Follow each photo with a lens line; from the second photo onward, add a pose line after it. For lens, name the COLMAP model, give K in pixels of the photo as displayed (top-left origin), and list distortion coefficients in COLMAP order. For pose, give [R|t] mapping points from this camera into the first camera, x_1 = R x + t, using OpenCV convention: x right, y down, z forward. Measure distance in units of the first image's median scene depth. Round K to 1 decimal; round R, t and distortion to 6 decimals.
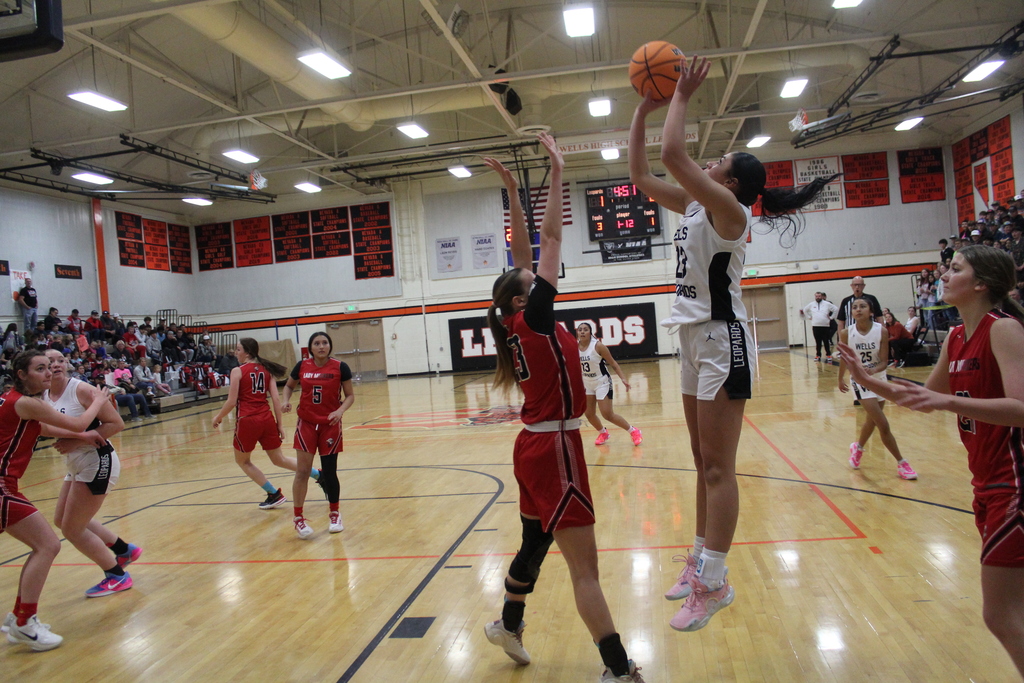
lens RADIAL K [[847.2, 0, 510.5], [0, 847.2, 335.4], [0, 0, 1]] dist [-0.168305, 0.151607]
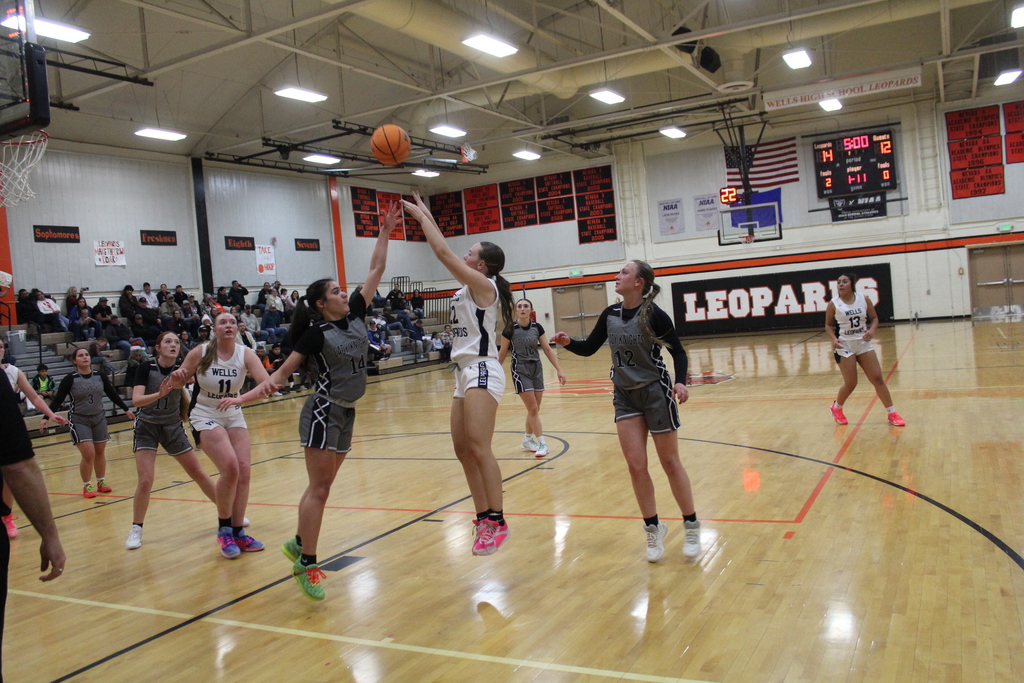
lens RADIAL K [[873.4, 0, 512.4], [0, 873.4, 334.1], [0, 0, 1]] dist [-0.166445, 0.160790]
pose [[0.947258, 0.006594, -0.320404, 0.081803], [0.007910, 0.999003, 0.043944, -0.005804], [0.320375, -0.044160, 0.946261, -0.015687]]
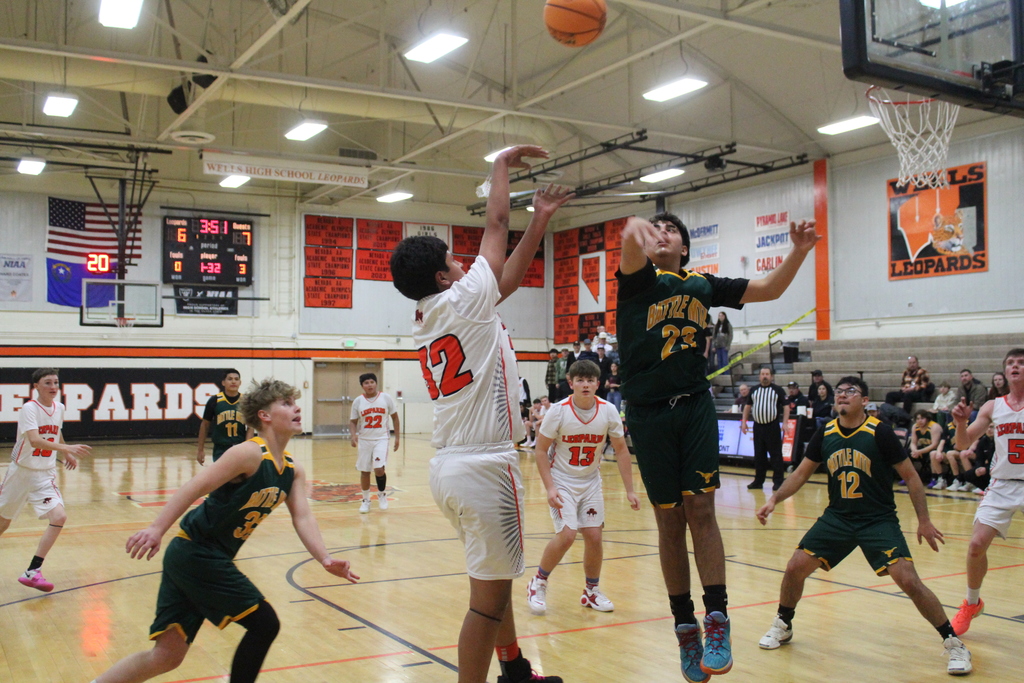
lens RADIAL K [[1076.4, 0, 510.8], [0, 1076.4, 326.5], [0, 0, 1]] dist [-0.130027, 0.166788]
pose [[0.779557, 0.109446, 0.616695, -0.271453], [-0.052301, 0.992550, -0.110038, 0.020356], [-0.624144, 0.053527, 0.779473, 0.037814]]
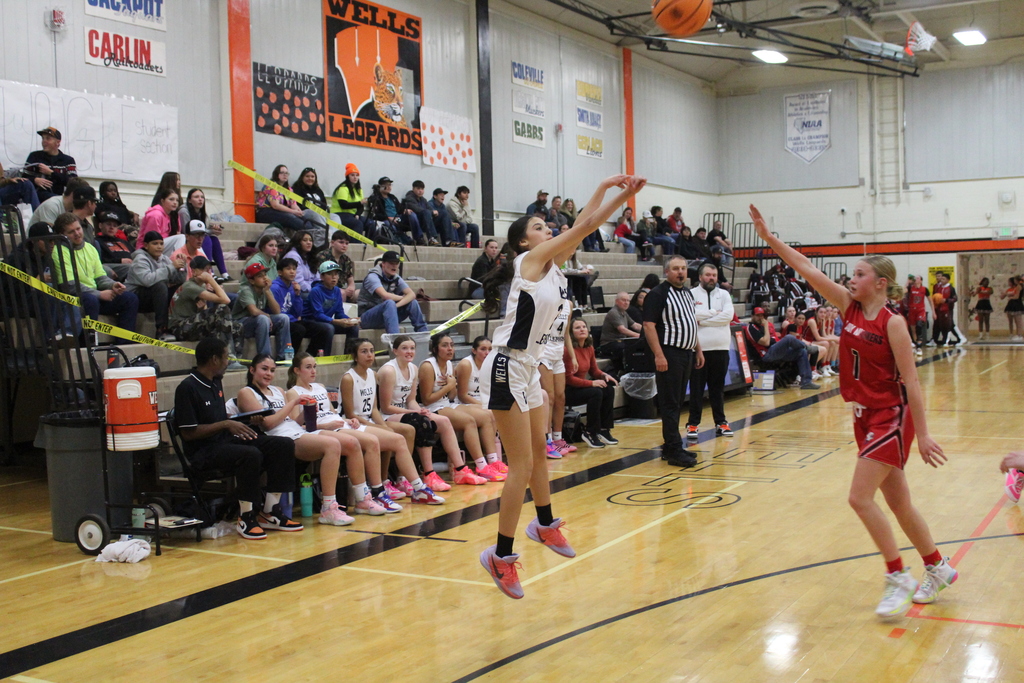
lens RADIAL K [[1196.9, 0, 508.2], [0, 1196.9, 339.4], [0, 0, 1]] dist [-0.098632, 0.147316]
pose [[-0.929924, 0.089133, 0.356787, 0.170513], [0.105584, 0.994048, 0.026858, -0.027558], [-0.352269, 0.062647, -0.933800, 1.034876]]
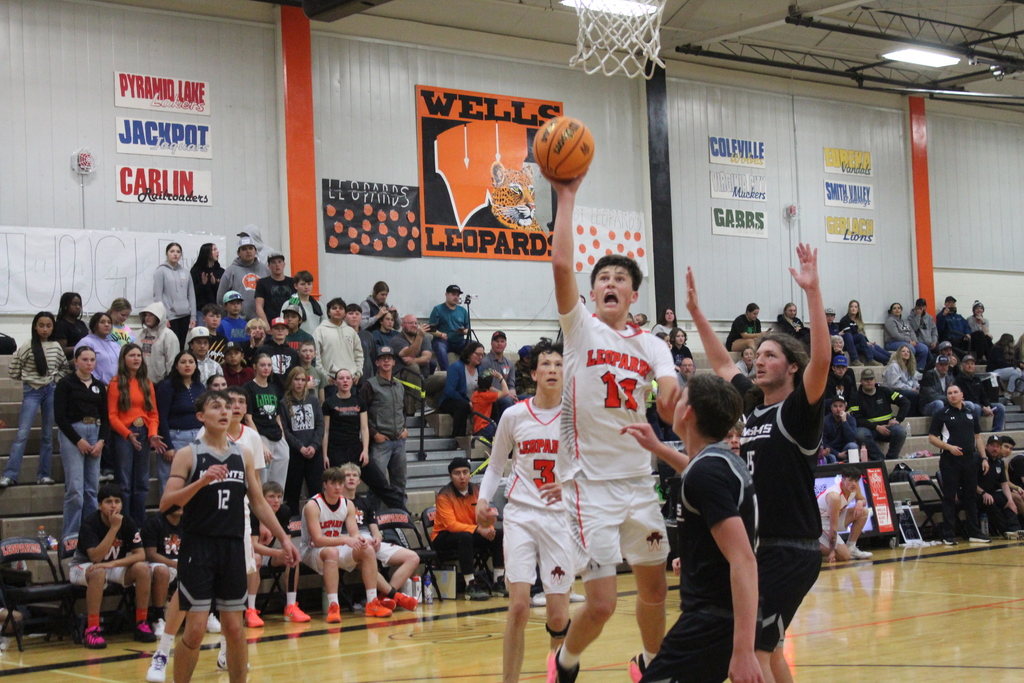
lens RADIAL K [[1752.0, 0, 512.1], [0, 1752.0, 338.8], [0, 0, 1]] dist [-0.017766, 0.121973]
pose [[-0.750493, 0.139421, 0.646004, -0.078989], [0.108283, 0.990225, -0.087914, -0.009035], [-0.651947, 0.003973, -0.758254, 1.076010]]
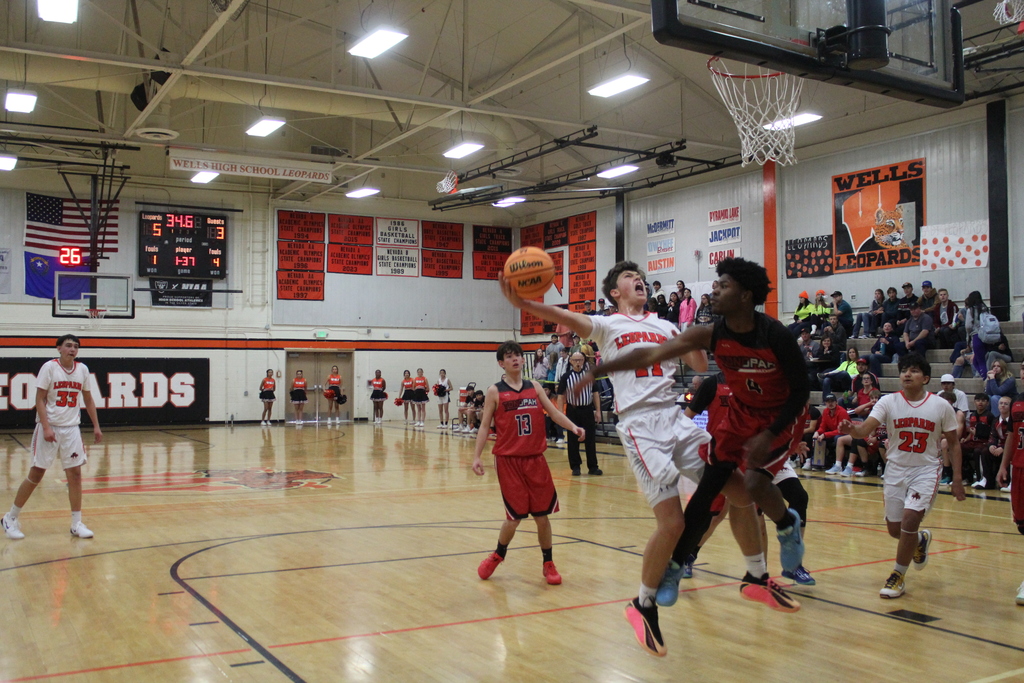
lens RADIAL K [[1019.7, 0, 513.6], [0, 1019.7, 331.2], [0, 0, 1]] dist [-0.140307, 0.164770]
pose [[0.773543, 0.102637, 0.625377, -0.235842], [-0.052087, 0.993756, -0.098668, 0.017699], [-0.631599, 0.043750, 0.774060, 0.034827]]
